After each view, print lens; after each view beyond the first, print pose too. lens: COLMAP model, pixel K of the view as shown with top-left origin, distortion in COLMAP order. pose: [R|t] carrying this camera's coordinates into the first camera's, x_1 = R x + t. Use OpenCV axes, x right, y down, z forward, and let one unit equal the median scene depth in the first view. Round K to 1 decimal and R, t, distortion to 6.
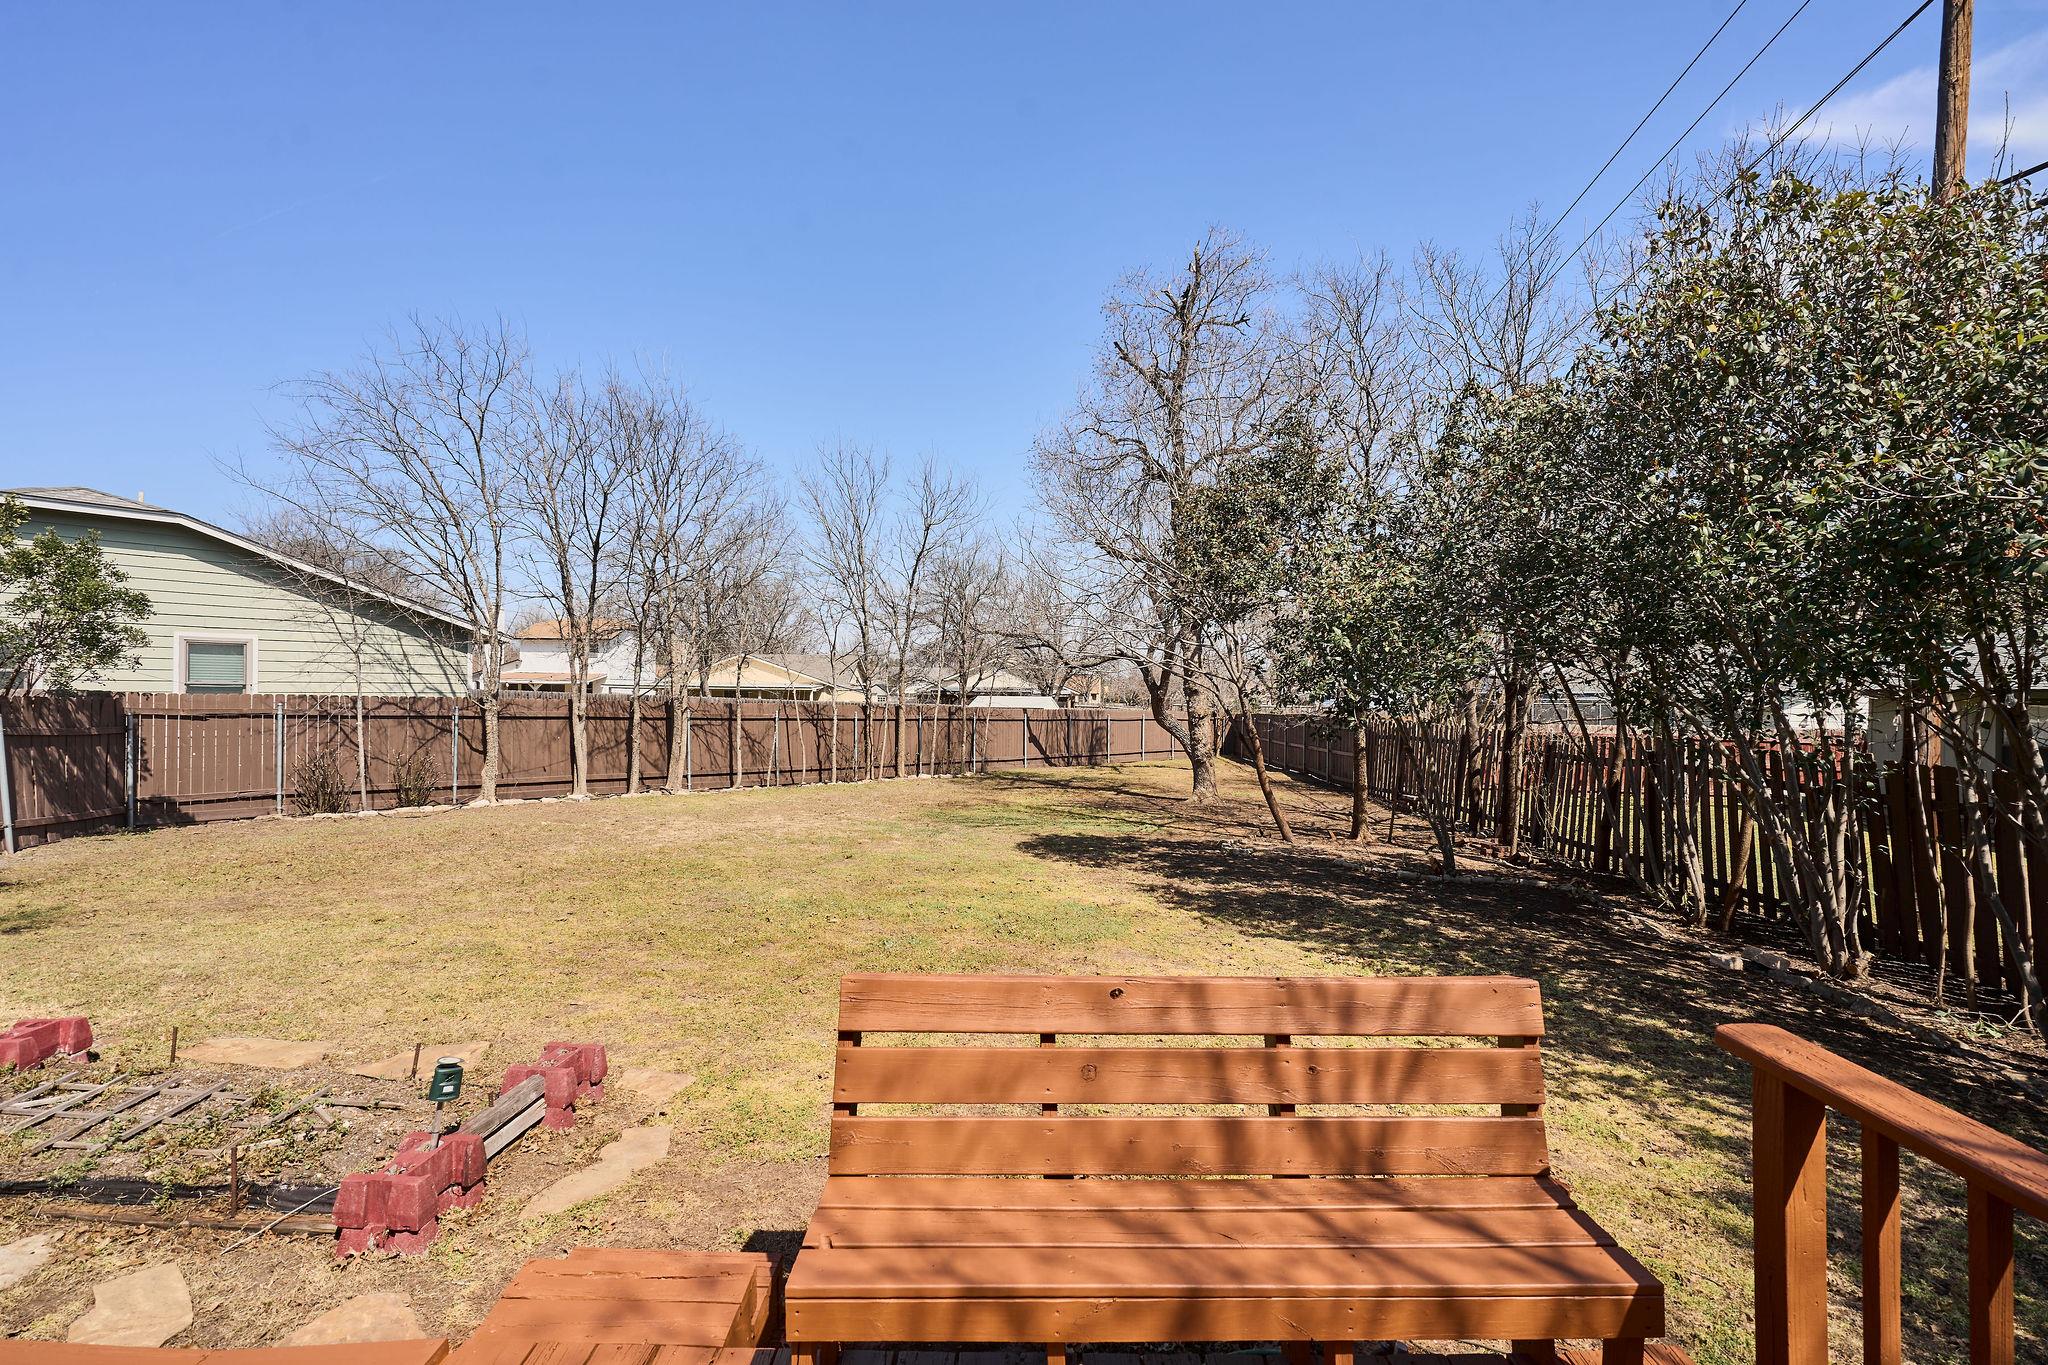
lens RADIAL K [[949.6, 0, 1025.6], [0, 949.6, 679.4], [0, 0, 1]] dist [0.002059, -0.000588]
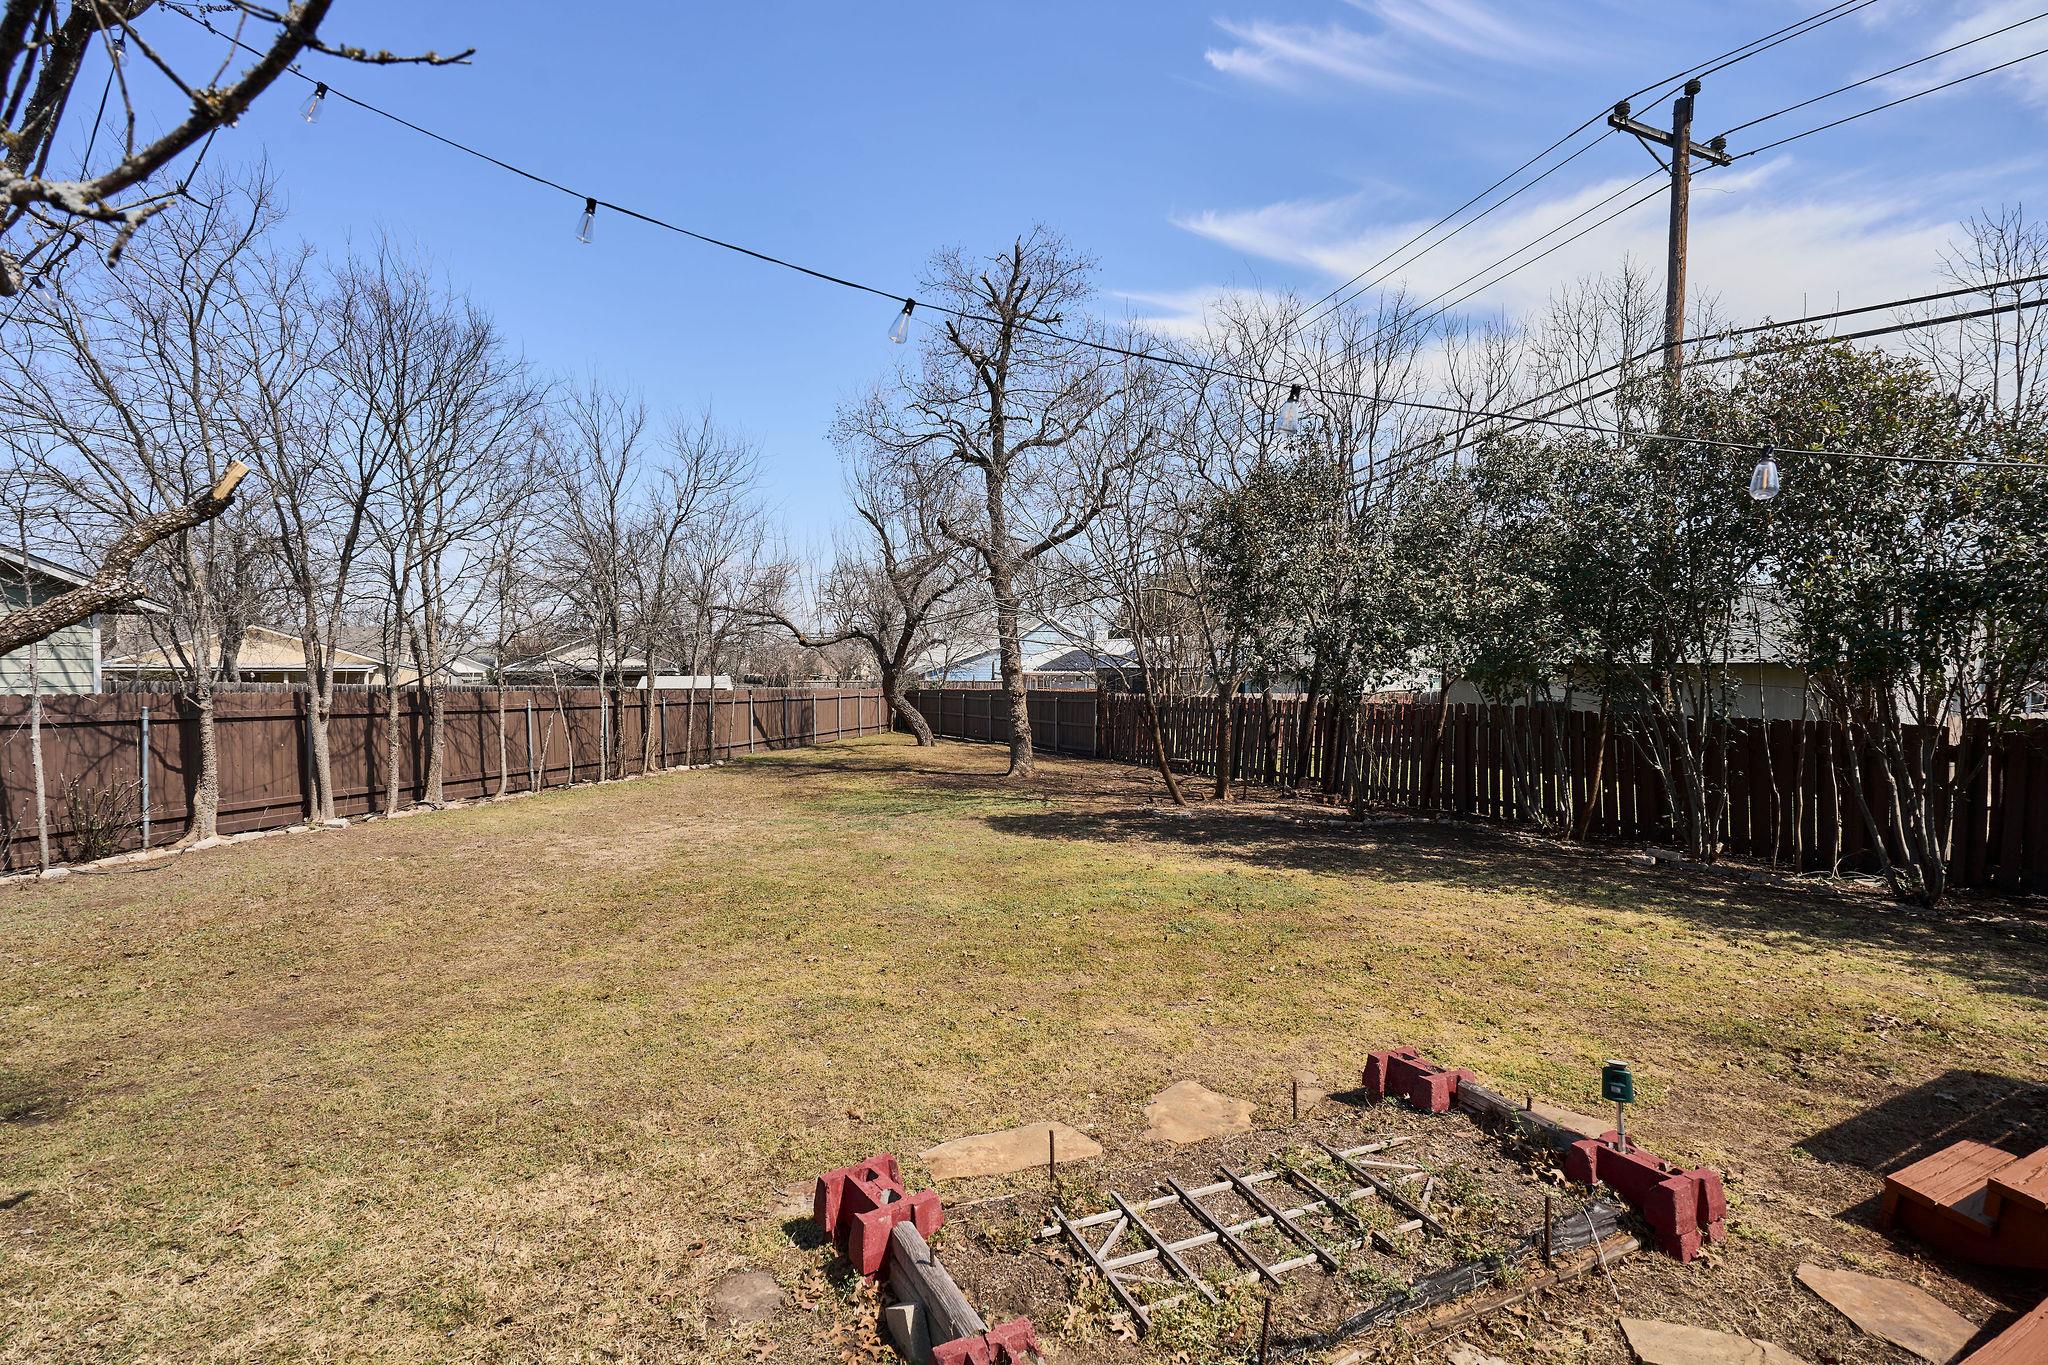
lens RADIAL K [[949.6, 0, 1022.5], [0, 949.6, 686.4], [0, 0, 1]] dist [0.002059, -0.000588]
pose [[0.880255, -0.018881, 0.474126, -0.316966], [0.002146, 0.999356, 0.035813, -0.008399], [-0.474497, -0.030507, 0.879728, 0.076908]]
